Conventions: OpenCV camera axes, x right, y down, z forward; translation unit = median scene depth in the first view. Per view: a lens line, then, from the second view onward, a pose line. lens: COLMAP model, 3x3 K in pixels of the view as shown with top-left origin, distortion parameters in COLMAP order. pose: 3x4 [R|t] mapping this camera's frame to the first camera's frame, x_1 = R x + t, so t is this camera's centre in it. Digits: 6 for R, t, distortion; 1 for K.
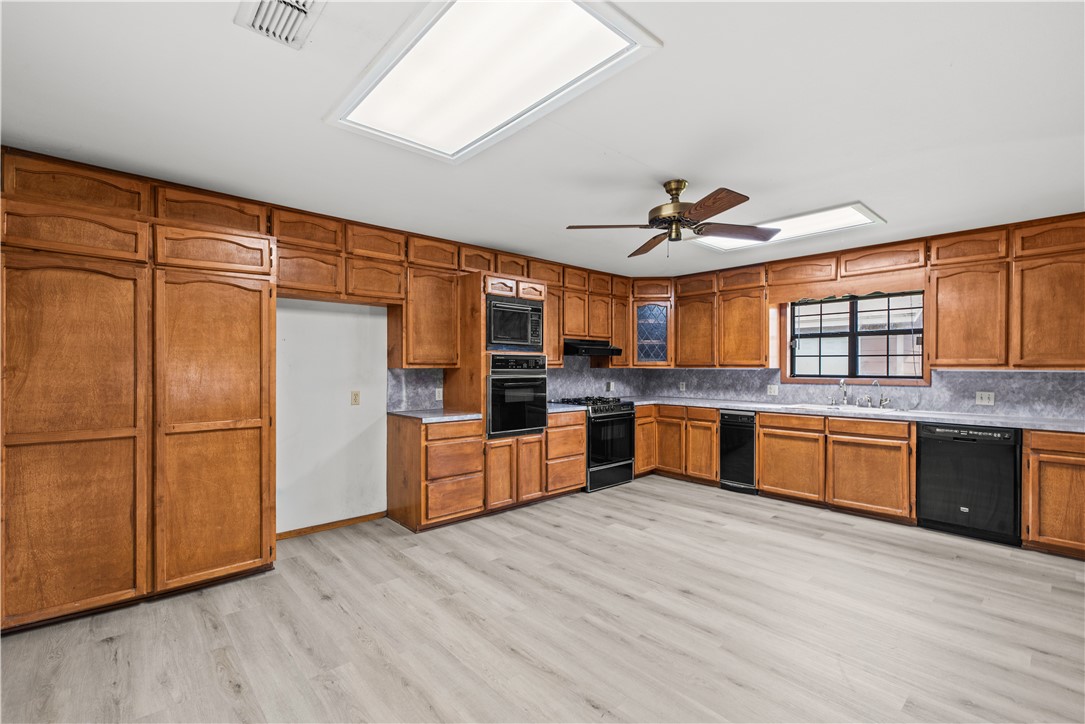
lens RADIAL K [[479.2, 0, 542.6], [0, 479.2, 367.8], [0, 0, 1]] dist [-0.001274, -0.000346]
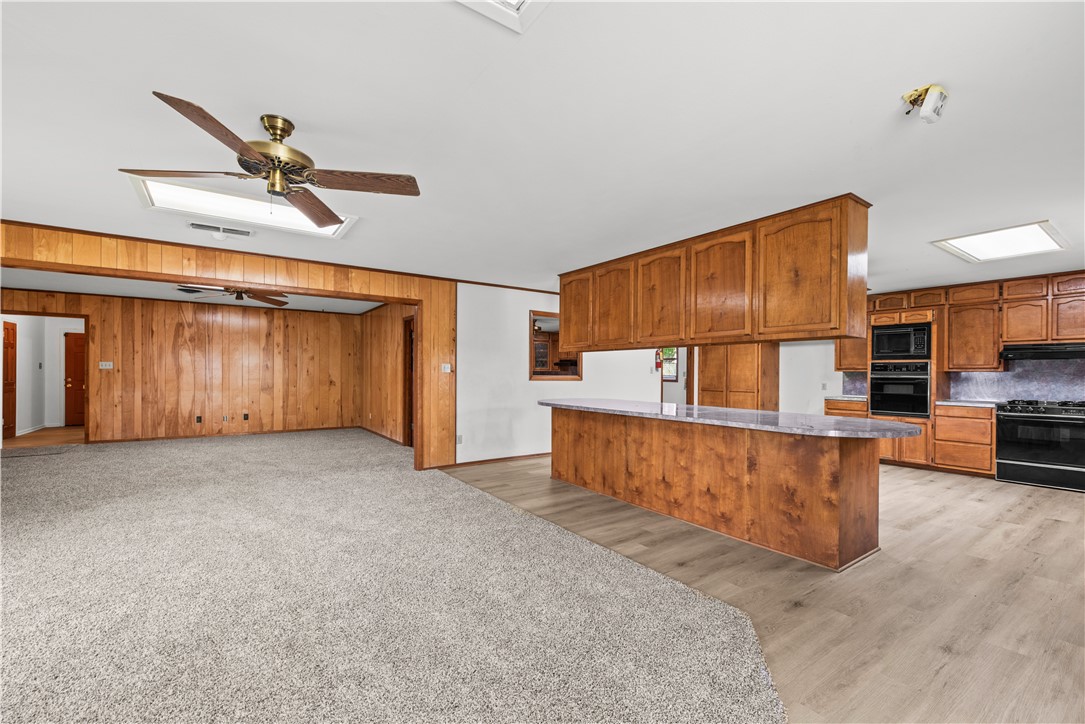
lens RADIAL K [[458.8, 0, 543.5], [0, 458.8, 375.7], [0, 0, 1]] dist [-0.001558, -0.000282]
pose [[-0.111079, 0.001428, -0.993811, 1.725398], [-0.009438, 0.999952, 0.002492, 0.025604], [0.993767, 0.009657, -0.111061, 0.063452]]
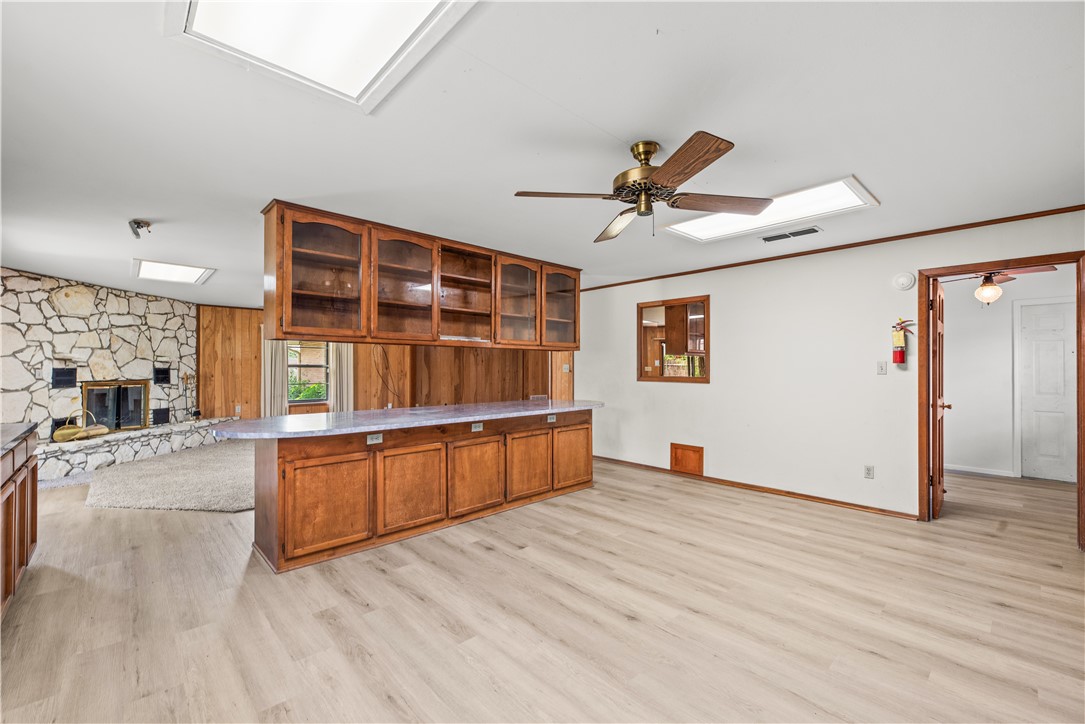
lens RADIAL K [[457.7, 0, 539.5], [0, 457.7, 365.2], [0, 0, 1]] dist [-0.000675, -0.000115]
pose [[-0.999848, -0.004324, -0.016910, 0.364008], [-0.004252, 0.999982, -0.004315, 0.002119], [0.016929, -0.004243, -0.999848, 1.381976]]
